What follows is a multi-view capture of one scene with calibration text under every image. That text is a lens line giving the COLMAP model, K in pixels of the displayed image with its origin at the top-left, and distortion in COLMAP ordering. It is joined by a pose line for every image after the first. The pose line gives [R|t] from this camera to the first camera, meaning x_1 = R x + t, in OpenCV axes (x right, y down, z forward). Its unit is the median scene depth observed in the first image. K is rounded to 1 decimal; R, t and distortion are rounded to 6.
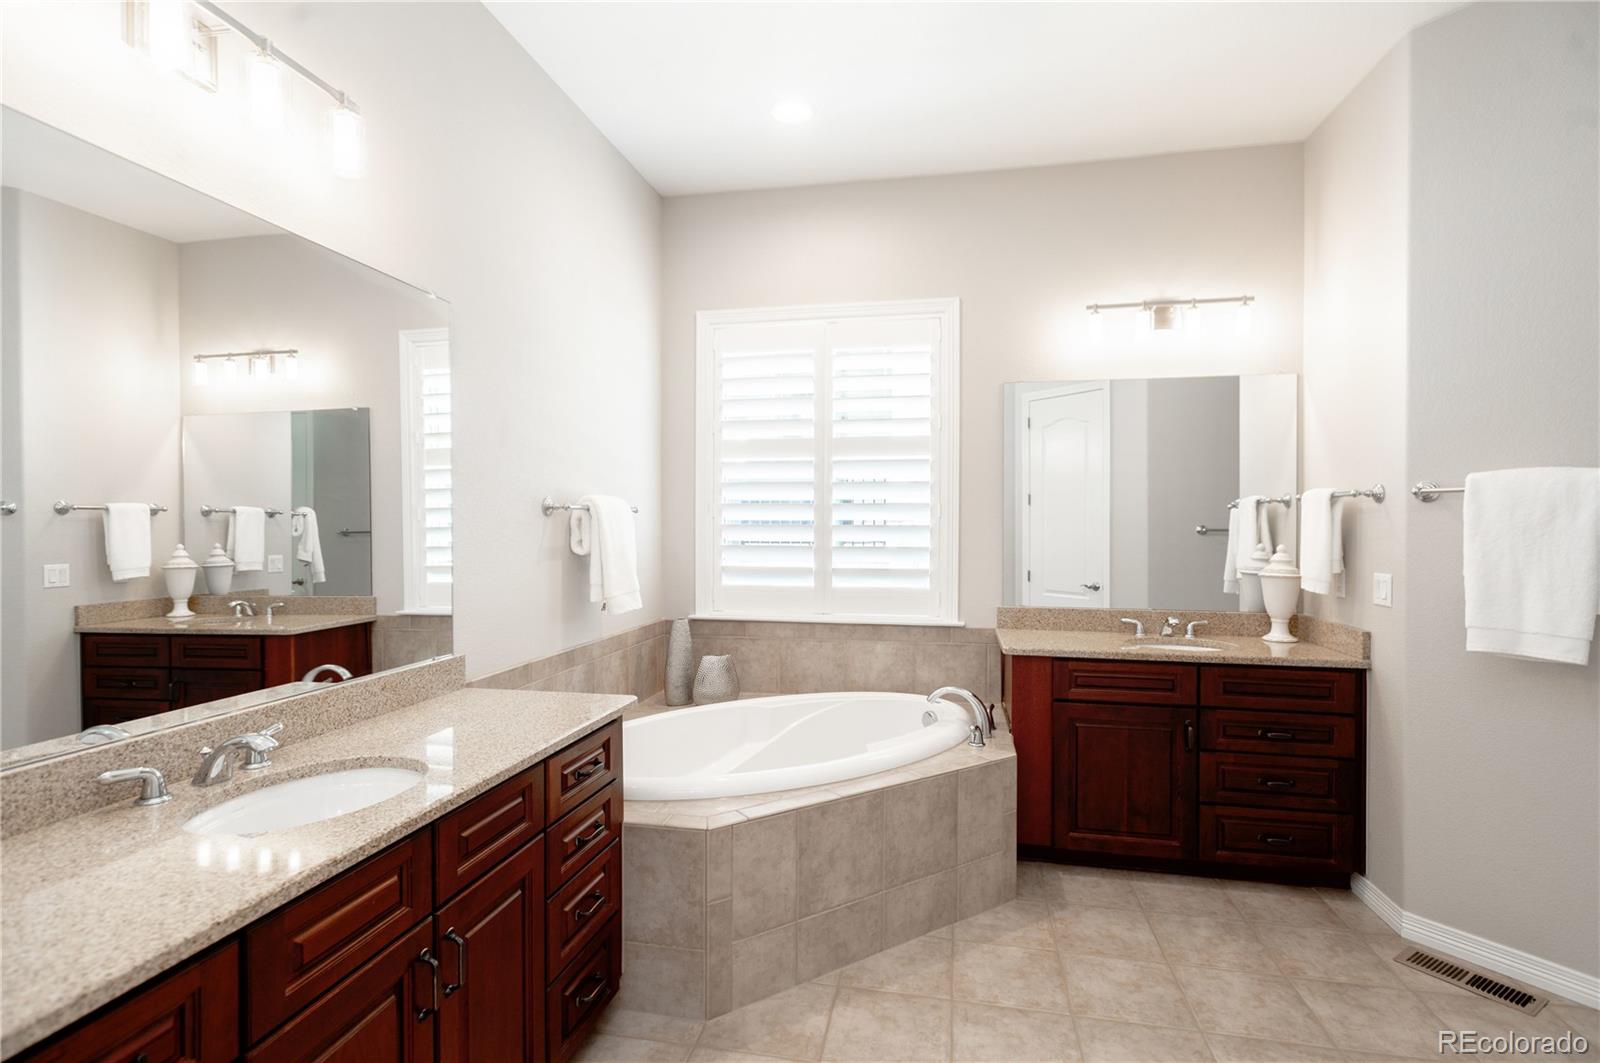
lens RADIAL K [[784.0, 0, 799.7], [0, 784.0, 528.8], [0, 0, 1]] dist [0.004673, 0.000127]
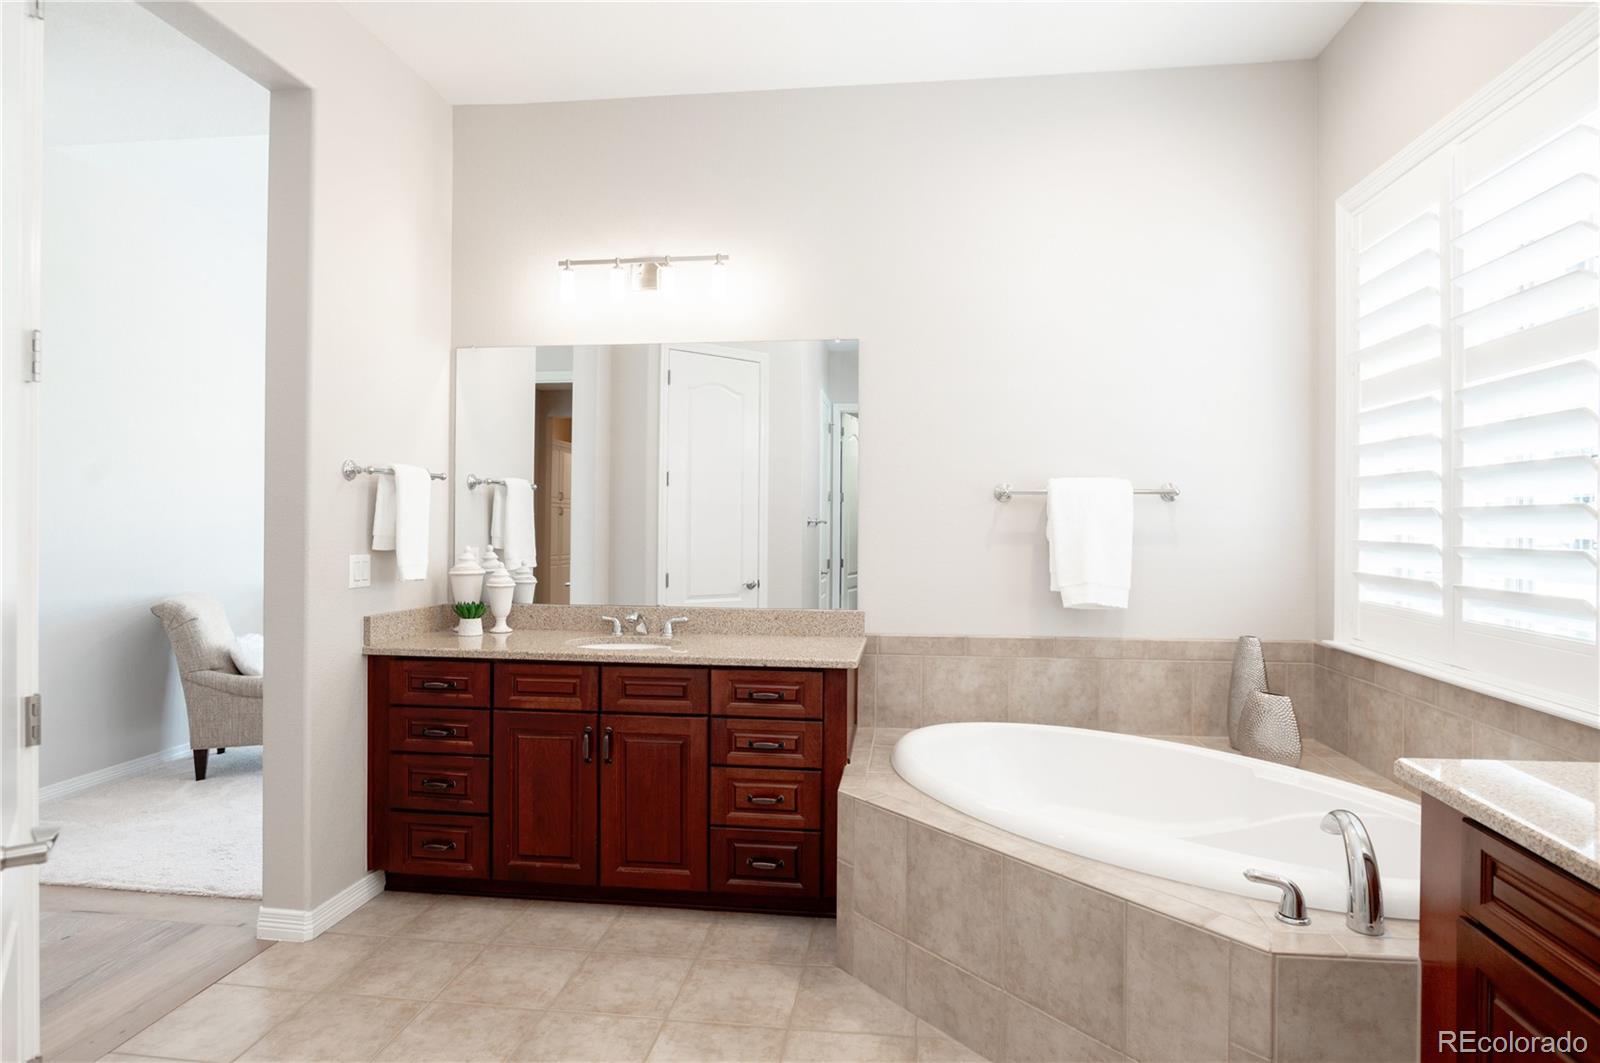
lens RADIAL K [[877.6, 0, 800.0], [0, 877.6, 531.5], [0, 0, 1]] dist [-0.023283, 0.000817]
pose [[0.067176, 0.010935, -0.997681, 0.856283], [-0.007219, 0.999919, 0.010474, 0.013476], [0.997715, 0.006499, 0.067250, 0.691972]]
